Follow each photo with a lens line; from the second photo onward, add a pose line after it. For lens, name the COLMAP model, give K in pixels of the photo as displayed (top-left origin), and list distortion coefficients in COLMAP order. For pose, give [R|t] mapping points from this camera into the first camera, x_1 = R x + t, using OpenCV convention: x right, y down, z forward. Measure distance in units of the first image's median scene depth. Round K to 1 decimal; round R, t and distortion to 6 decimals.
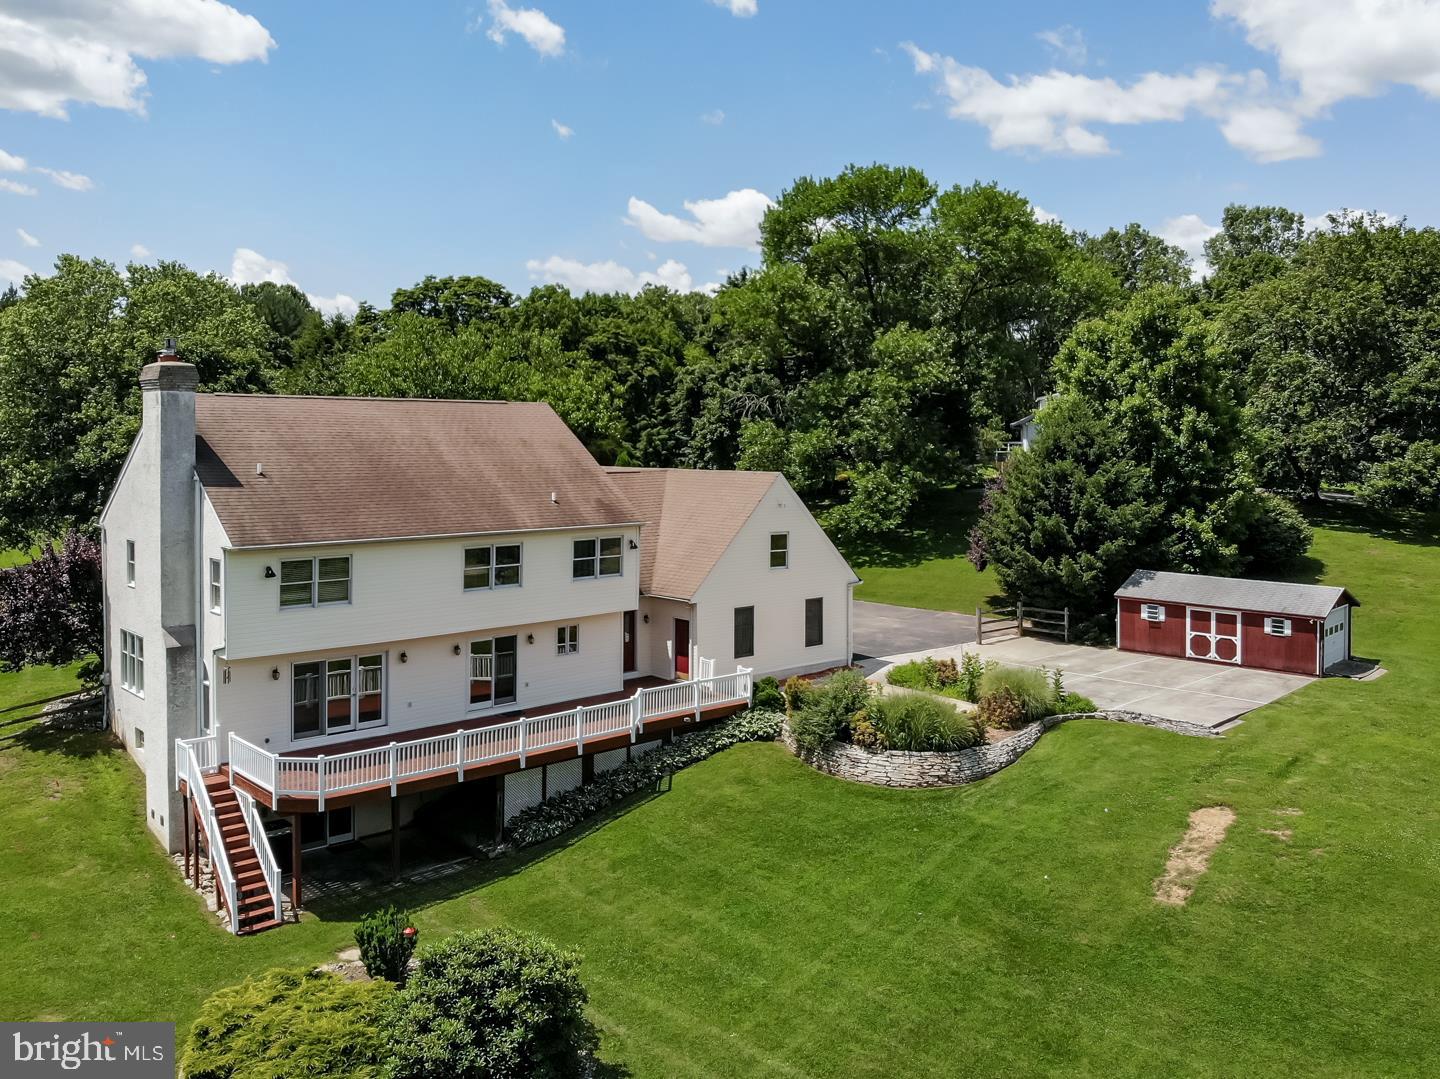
lens RADIAL K [[1135.0, 0, 720.0], [0, 1135.0, 539.5], [0, 0, 1]] dist [0.111177, -0.001618]
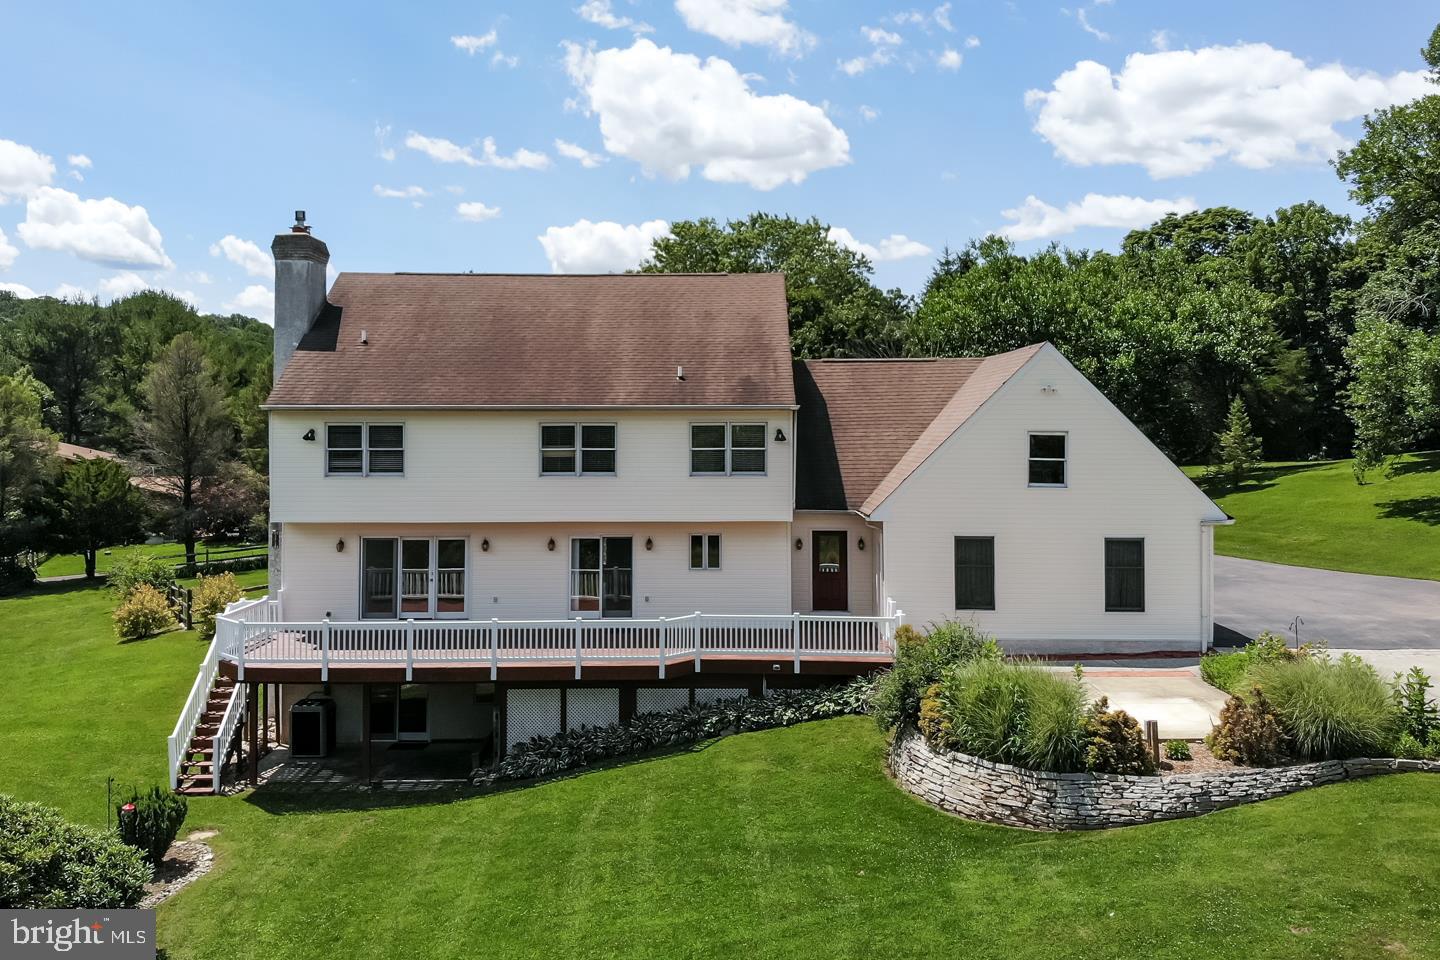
lens RADIAL K [[1184.2, 0, 678.2], [0, 1184.2, 451.8], [0, 0, 1]] dist [0.112653, -0.255367]
pose [[0.756013, 0.021542, -0.654202, 0.437514], [-0.057504, 0.997780, -0.033596, 0.051466], [0.652026, 0.063018, 0.755573, 0.389650]]
